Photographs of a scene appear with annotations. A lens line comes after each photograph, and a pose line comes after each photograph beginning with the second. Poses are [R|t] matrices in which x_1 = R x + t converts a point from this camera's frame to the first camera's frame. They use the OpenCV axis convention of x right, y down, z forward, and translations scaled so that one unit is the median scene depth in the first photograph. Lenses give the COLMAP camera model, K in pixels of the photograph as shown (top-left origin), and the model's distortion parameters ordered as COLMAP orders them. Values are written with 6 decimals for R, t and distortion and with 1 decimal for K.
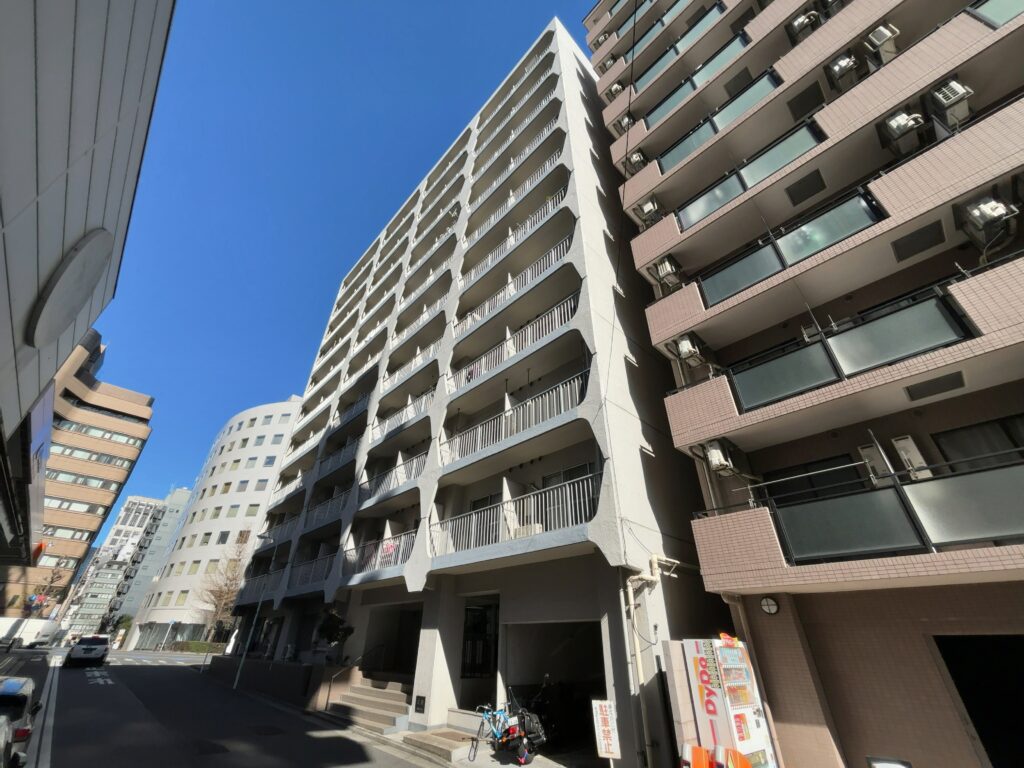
lens RADIAL K [[412.1, 0, 512.7], [0, 412.1, 382.5], [0, 0, 1]] dist [-0.000617, 0.000096]
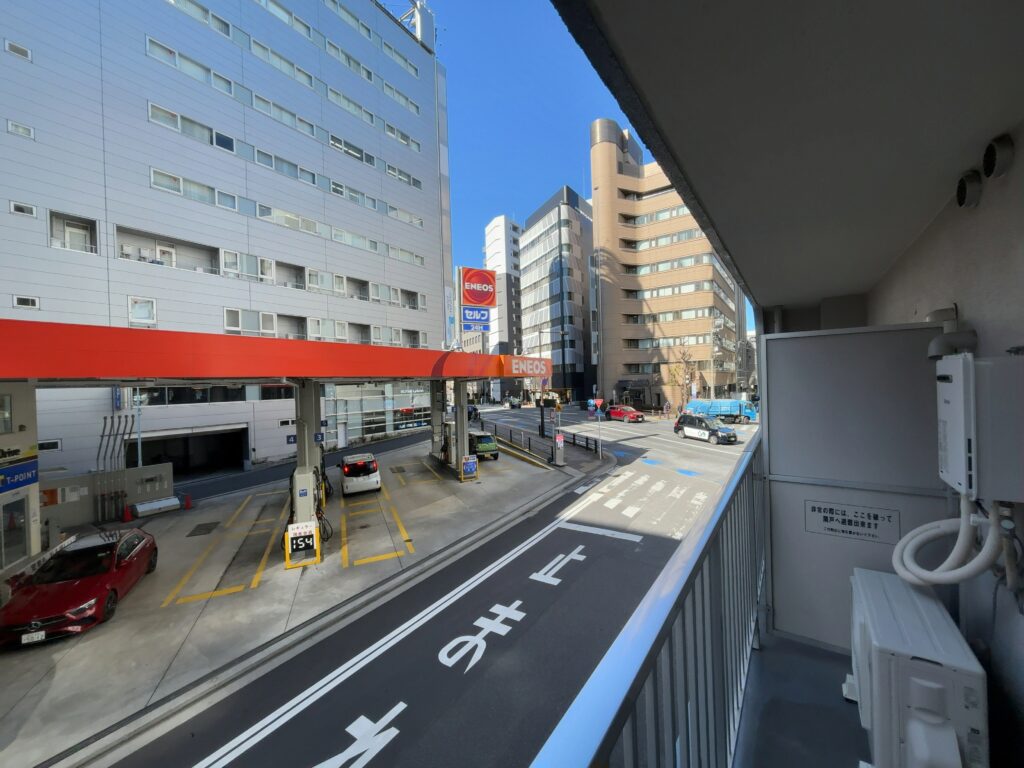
lens RADIAL K [[412.1, 0, 511.9], [0, 412.1, 383.1], [0, 0, 1]] dist [-0.000617, 0.000096]
pose [[0.216165, -0.018136, -0.976188, -0.197202], [0.559859, 0.821425, 0.108713, 0.145217], [0.799894, -0.570028, 0.187717, 0.352984]]
